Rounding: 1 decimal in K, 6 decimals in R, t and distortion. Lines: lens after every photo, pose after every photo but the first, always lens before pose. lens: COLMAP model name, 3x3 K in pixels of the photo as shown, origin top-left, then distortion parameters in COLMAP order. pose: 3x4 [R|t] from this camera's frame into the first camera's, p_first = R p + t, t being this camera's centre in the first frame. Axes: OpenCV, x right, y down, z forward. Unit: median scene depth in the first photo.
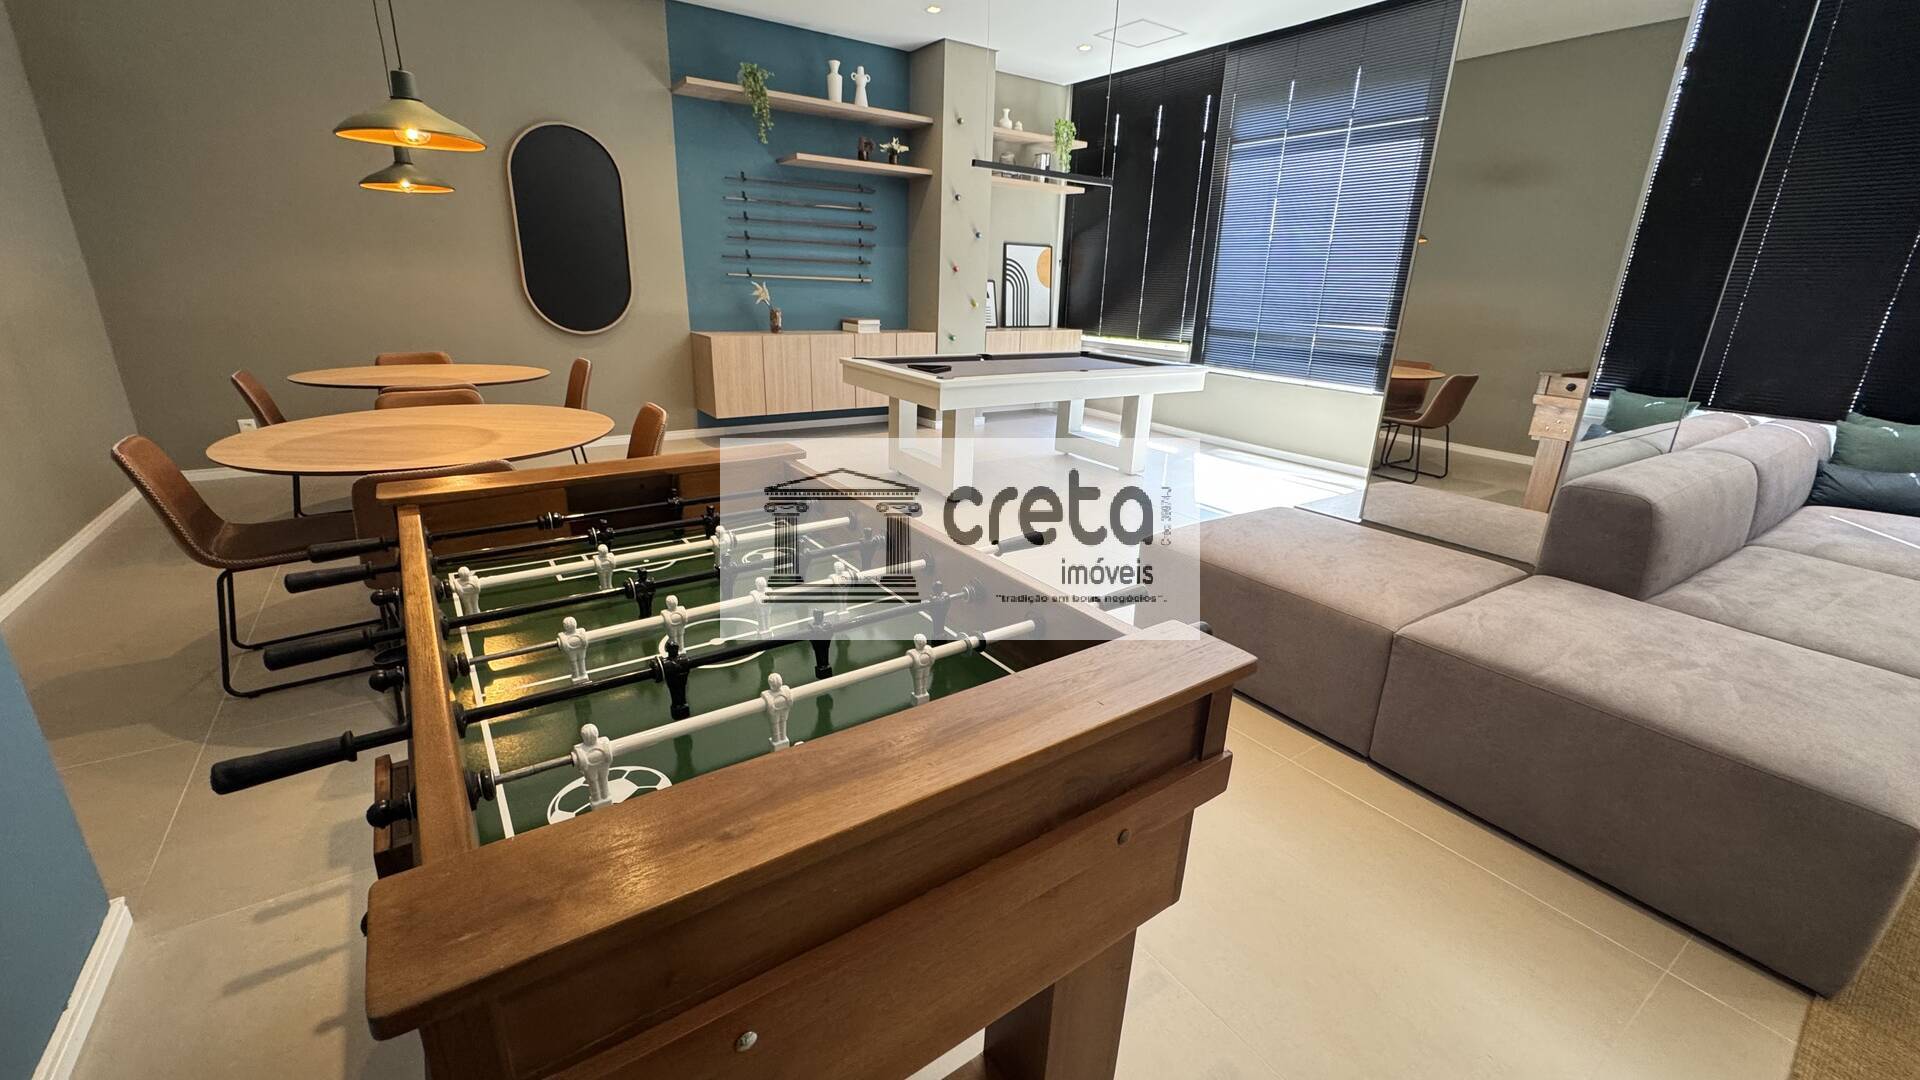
lens RADIAL K [[764.9, 0, 958.4], [0, 764.9, 536.7], [0, 0, 1]] dist [-0.003622, 0.000339]
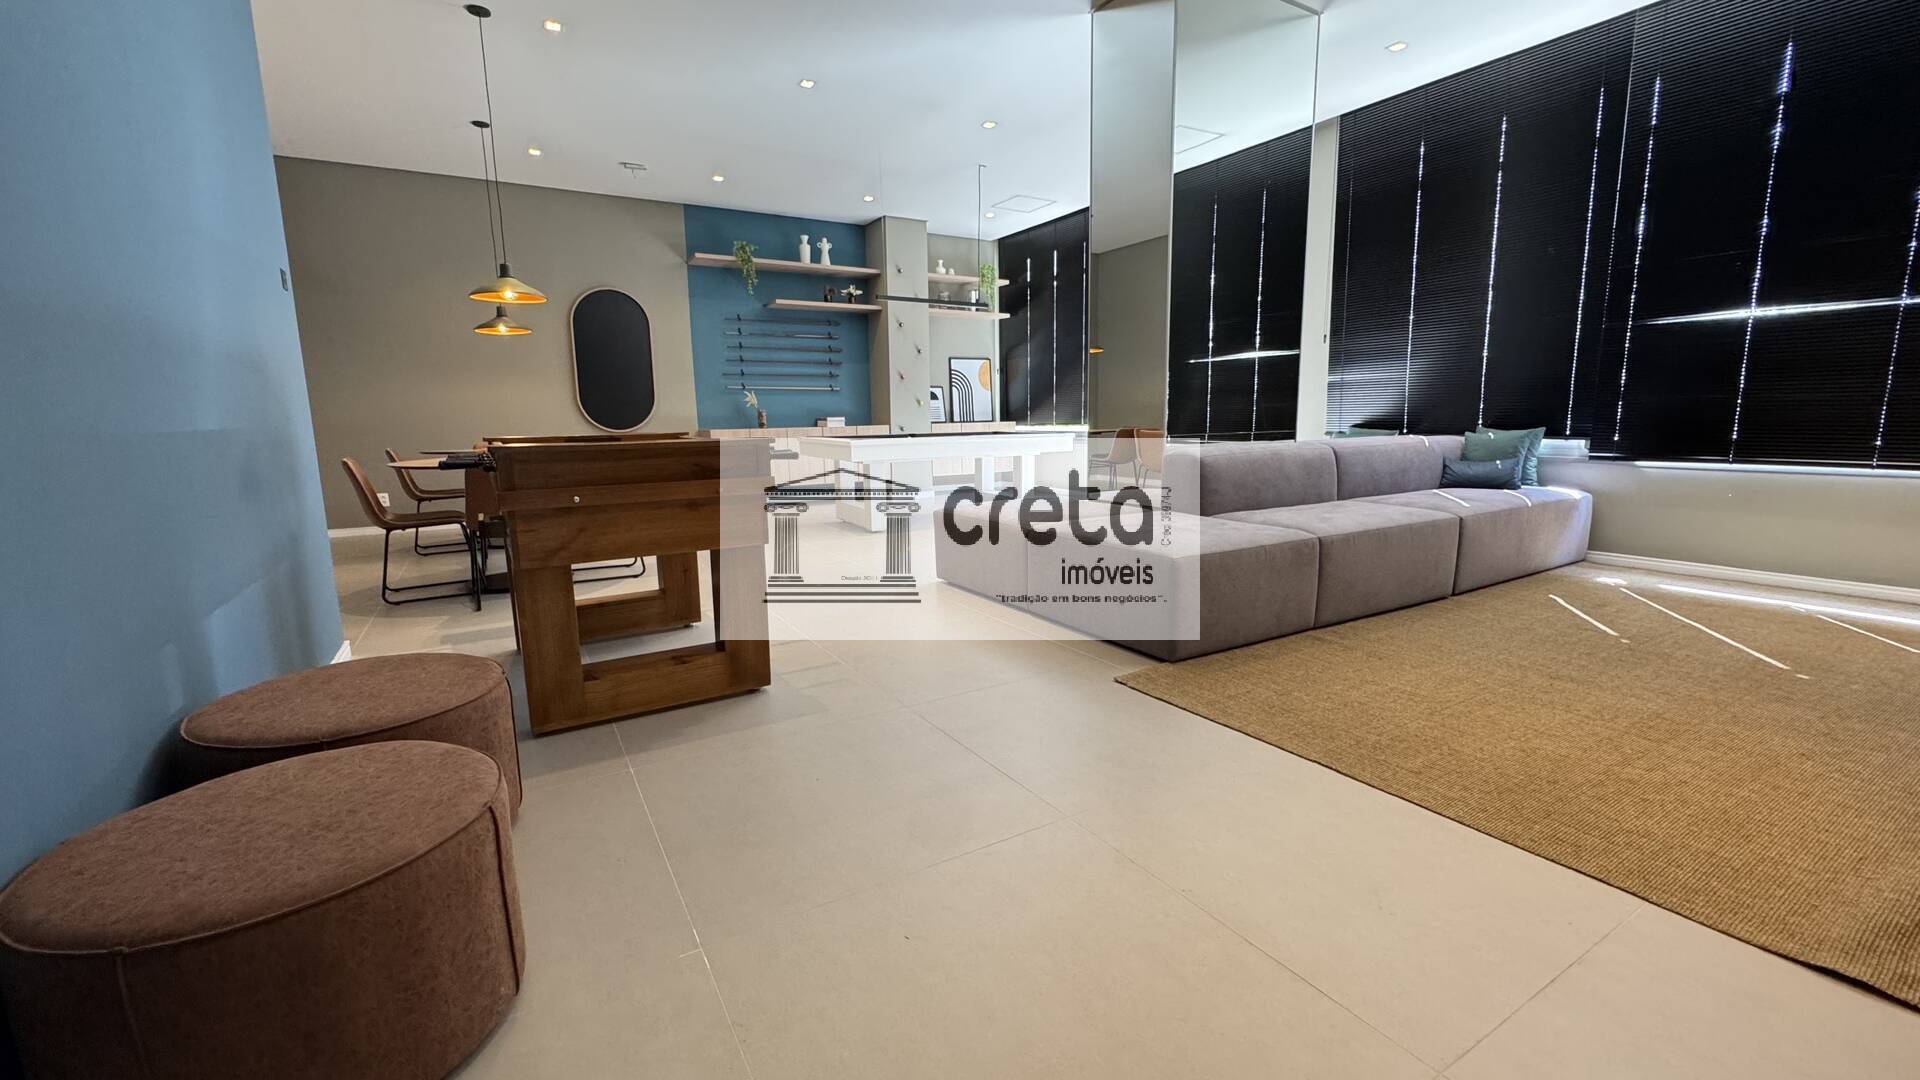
lens RADIAL K [[764.9, 0, 959.7], [0, 764.9, 538.7], [0, 0, 1]] dist [-0.003622, 0.000339]
pose [[0.997385, -0.035500, -0.062954, 0.173030], [0.024873, 0.986443, -0.162206, 0.140843], [0.067859, 0.160216, 0.984747, -0.240304]]
